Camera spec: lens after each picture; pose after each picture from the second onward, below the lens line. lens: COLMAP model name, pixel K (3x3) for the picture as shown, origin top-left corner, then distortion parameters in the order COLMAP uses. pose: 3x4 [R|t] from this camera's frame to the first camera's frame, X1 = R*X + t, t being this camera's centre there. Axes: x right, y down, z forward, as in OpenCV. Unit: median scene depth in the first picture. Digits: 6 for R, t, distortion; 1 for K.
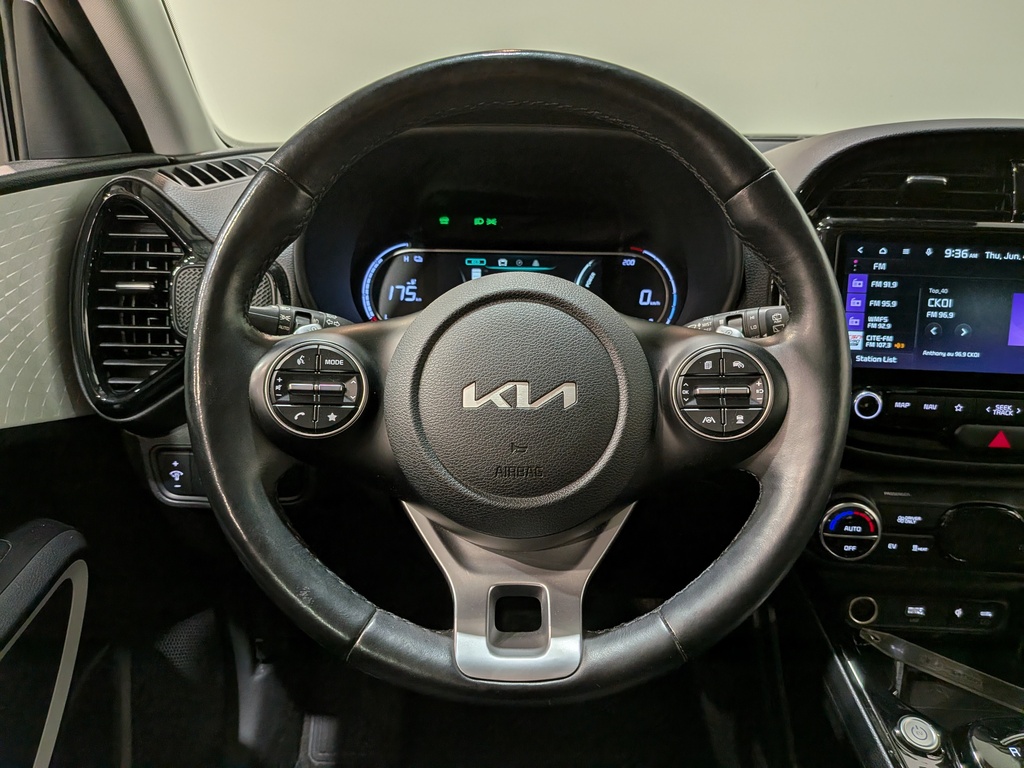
lens RADIAL K [[746.7, 0, 526.2], [0, 746.7, 402.5], [0, 0, 1]] dist [0.078609, -0.156304]
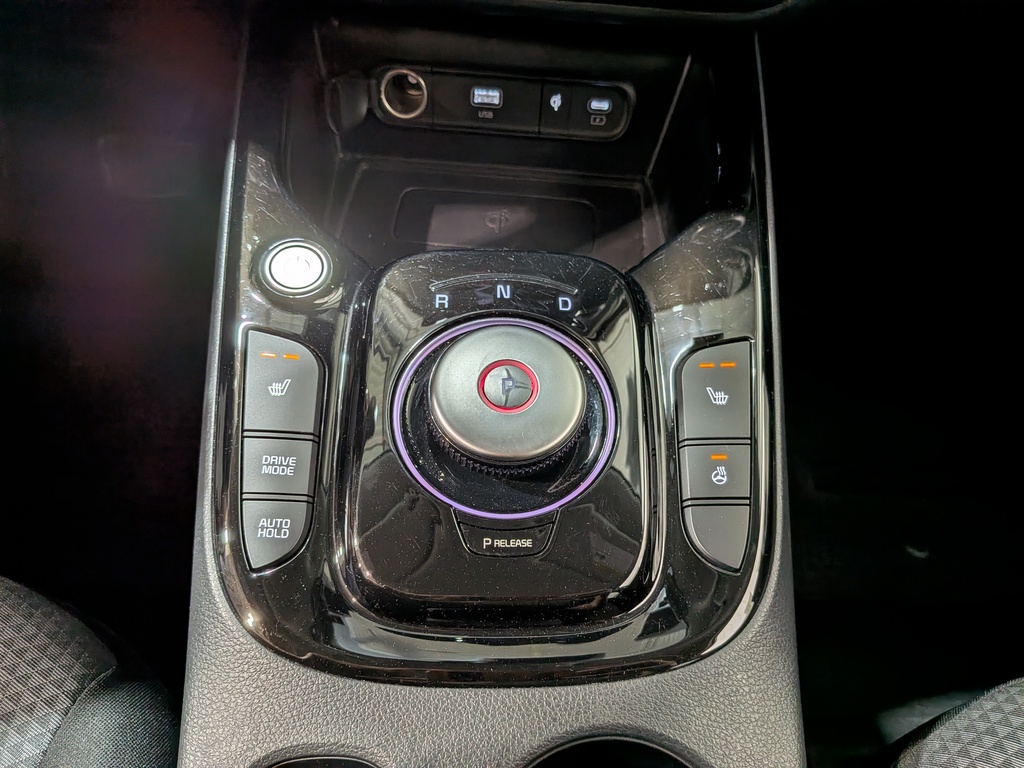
lens RADIAL K [[786.6, 0, 513.2], [0, 786.6, 383.6], [0, 0, 1]] dist [0.011076, 0.001277]
pose [[0.999102, 0.012843, 0.040378, 0.623518], [-0.030581, 0.878183, 0.477347, 0.211335], [-0.029328, -0.478153, 0.877787, 0.397620]]
